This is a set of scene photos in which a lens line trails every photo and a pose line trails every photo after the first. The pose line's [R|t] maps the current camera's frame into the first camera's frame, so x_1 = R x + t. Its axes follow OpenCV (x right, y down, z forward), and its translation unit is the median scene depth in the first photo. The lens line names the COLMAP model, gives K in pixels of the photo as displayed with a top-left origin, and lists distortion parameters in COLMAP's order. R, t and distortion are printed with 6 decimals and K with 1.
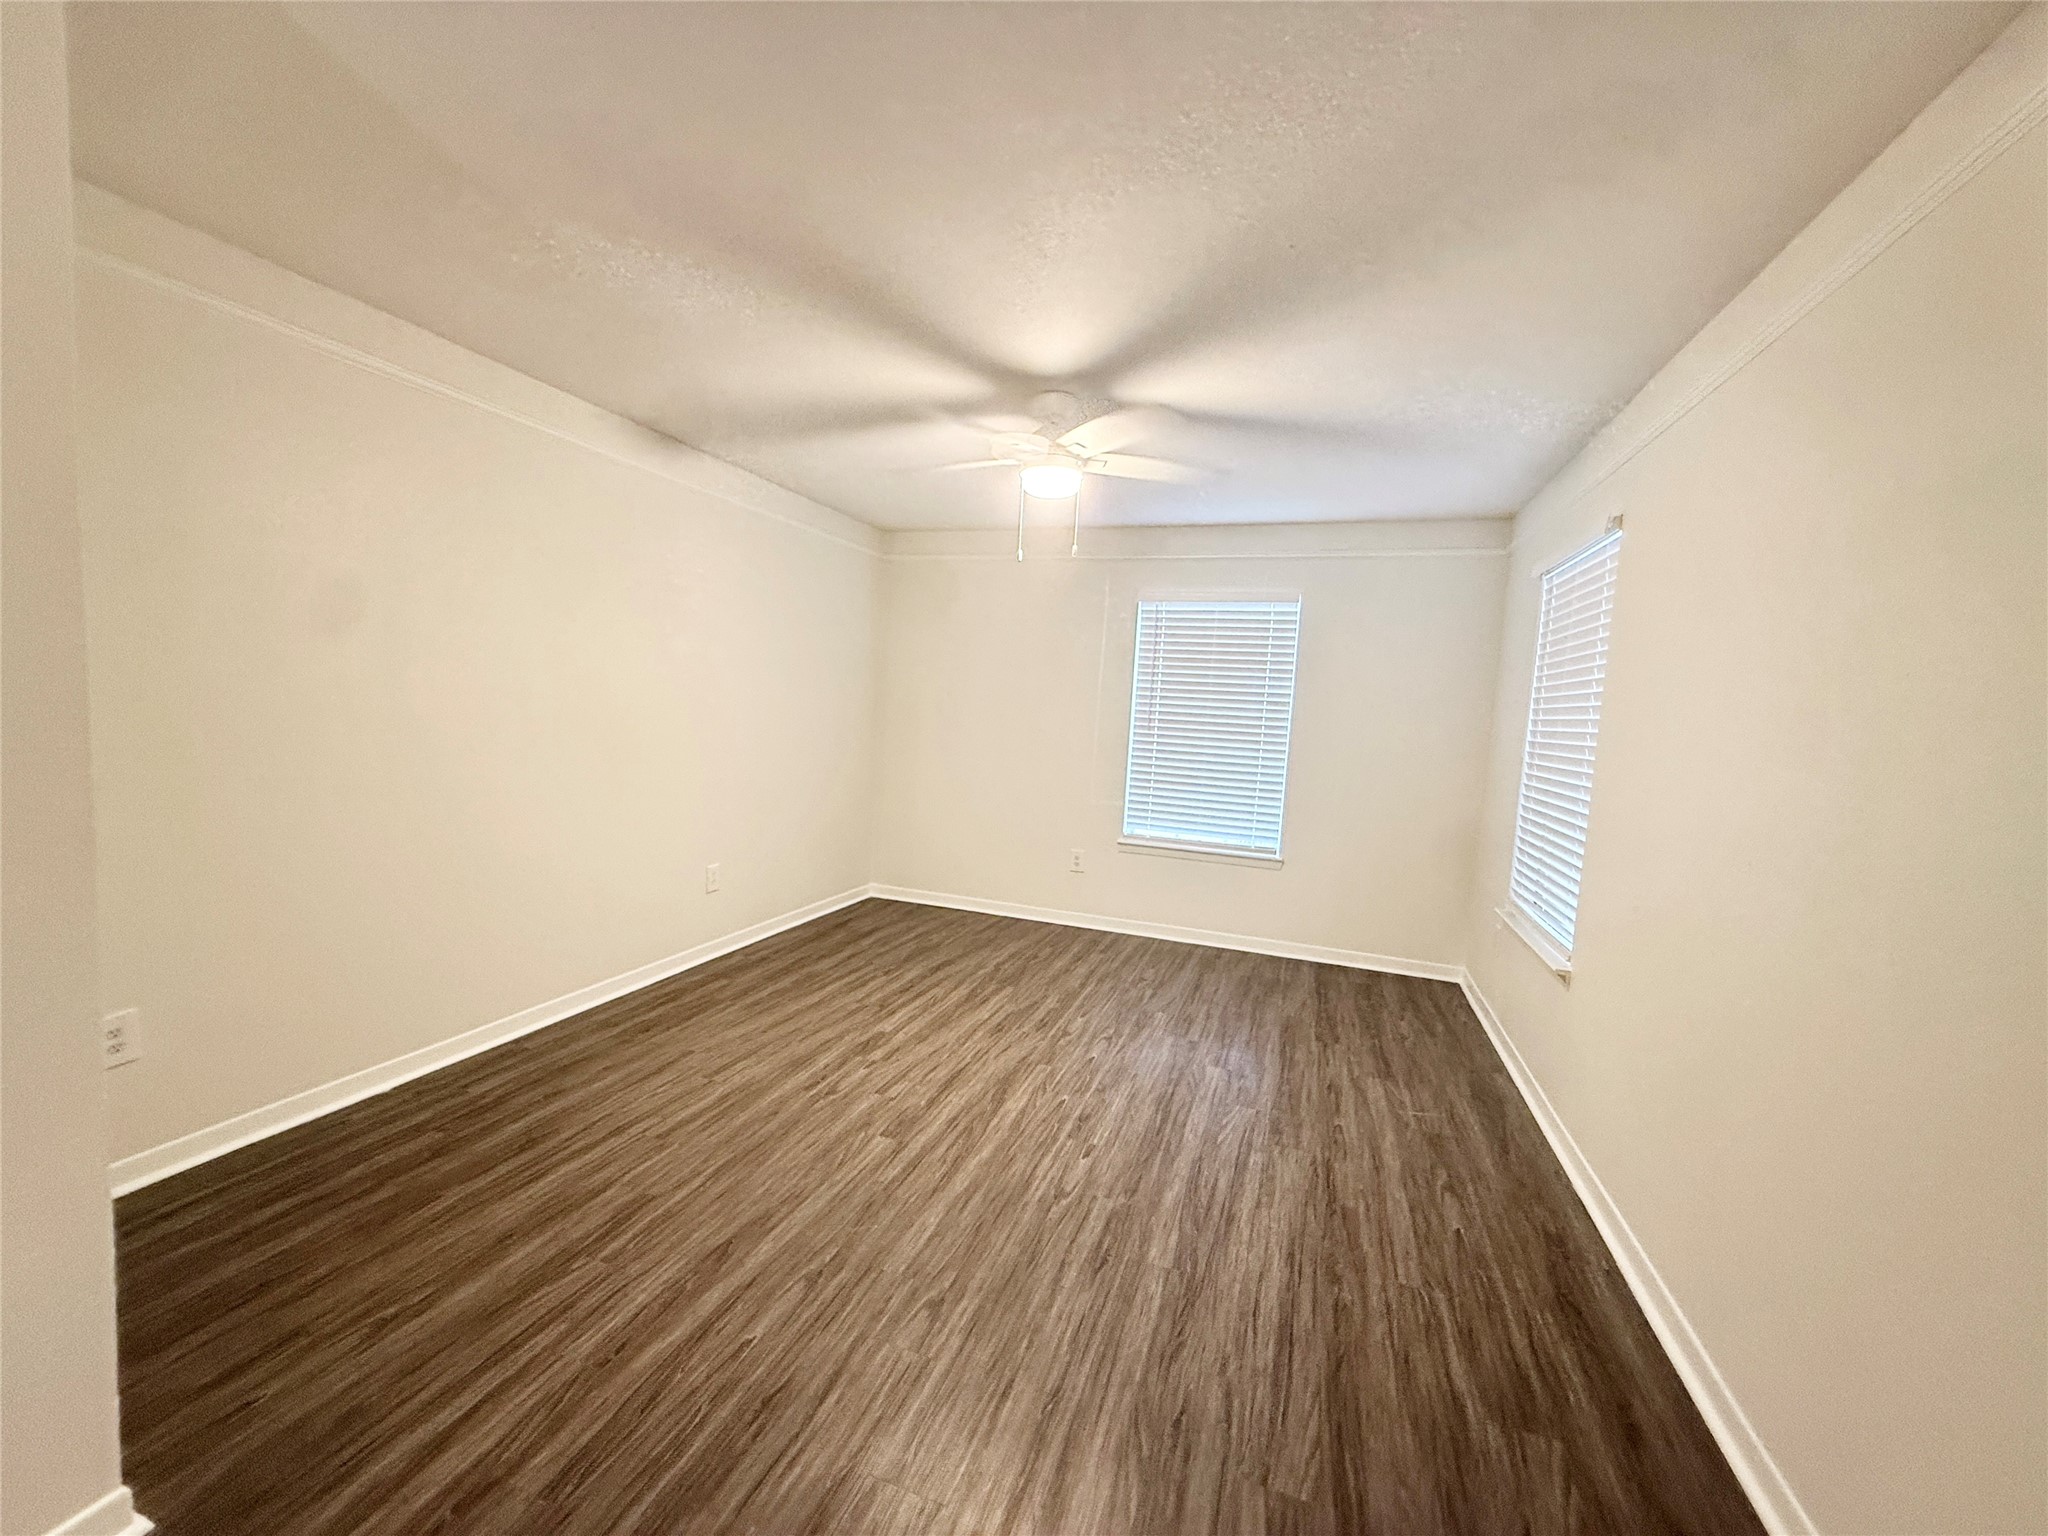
lens RADIAL K [[798.9, 0, 1024.0], [0, 798.9, 768.0], [0, 0, 1]] dist [0.000145, -0.000036]
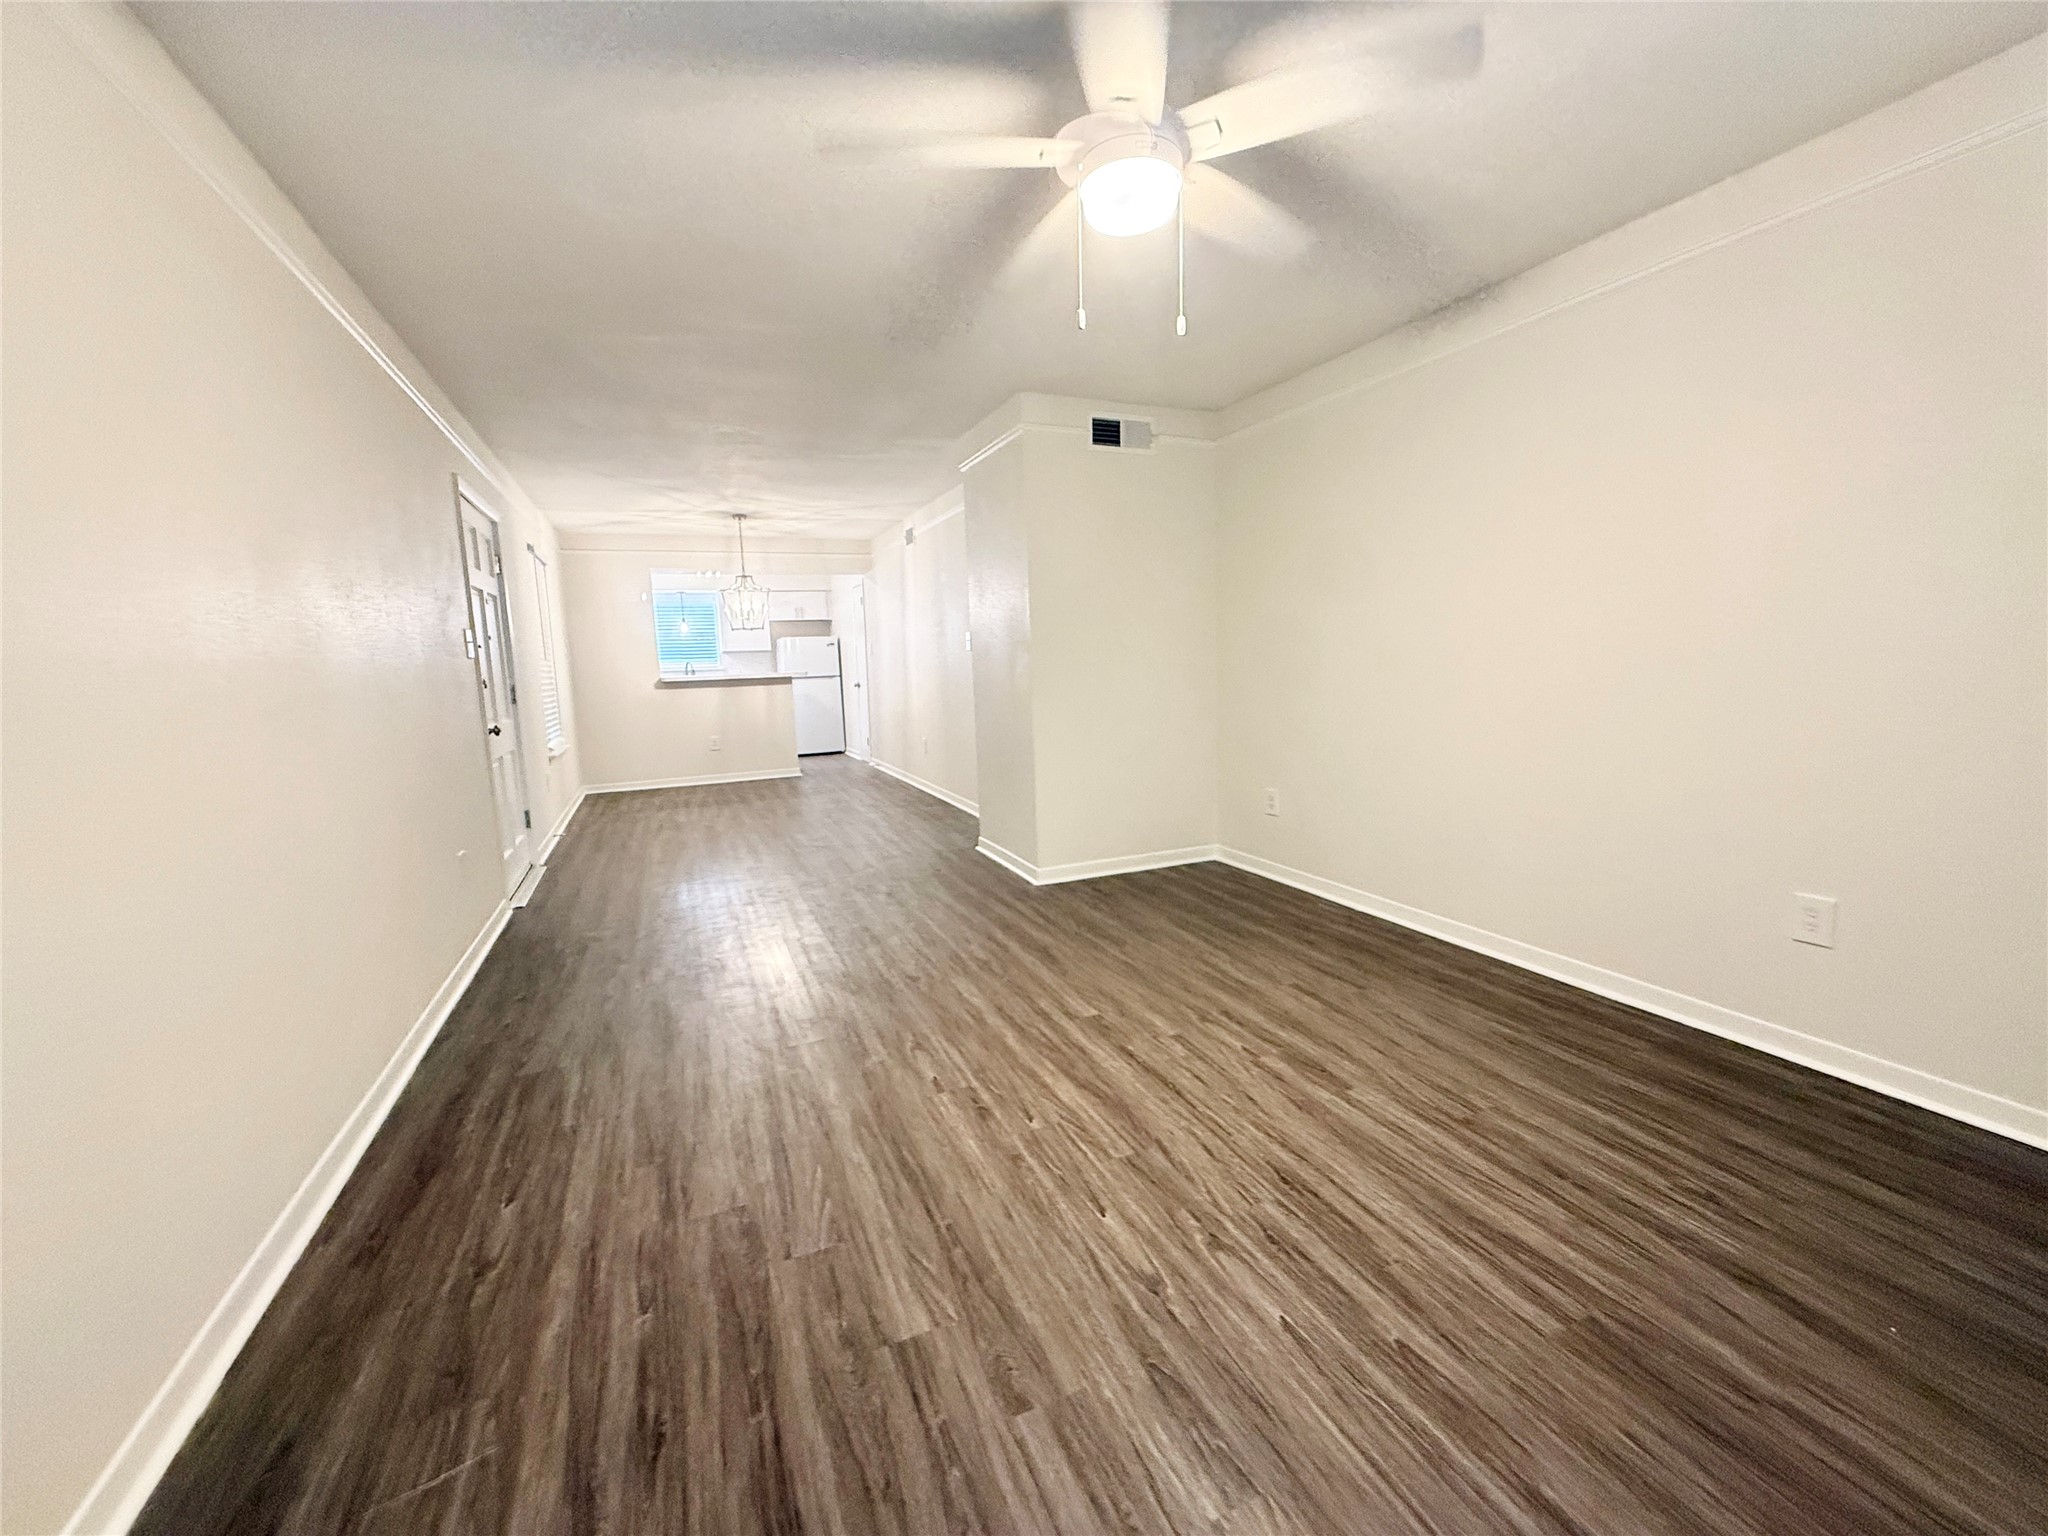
lens RADIAL K [[798.9, 0, 1024.0], [0, 798.9, 768.0], [0, 0, 1]] dist [0.000145, -0.000036]
pose [[-0.721779, 0.063933, -0.689164, 0.523024], [-0.065012, 0.985059, 0.159473, -0.024383], [0.689063, 0.159908, -0.706839, 1.406025]]
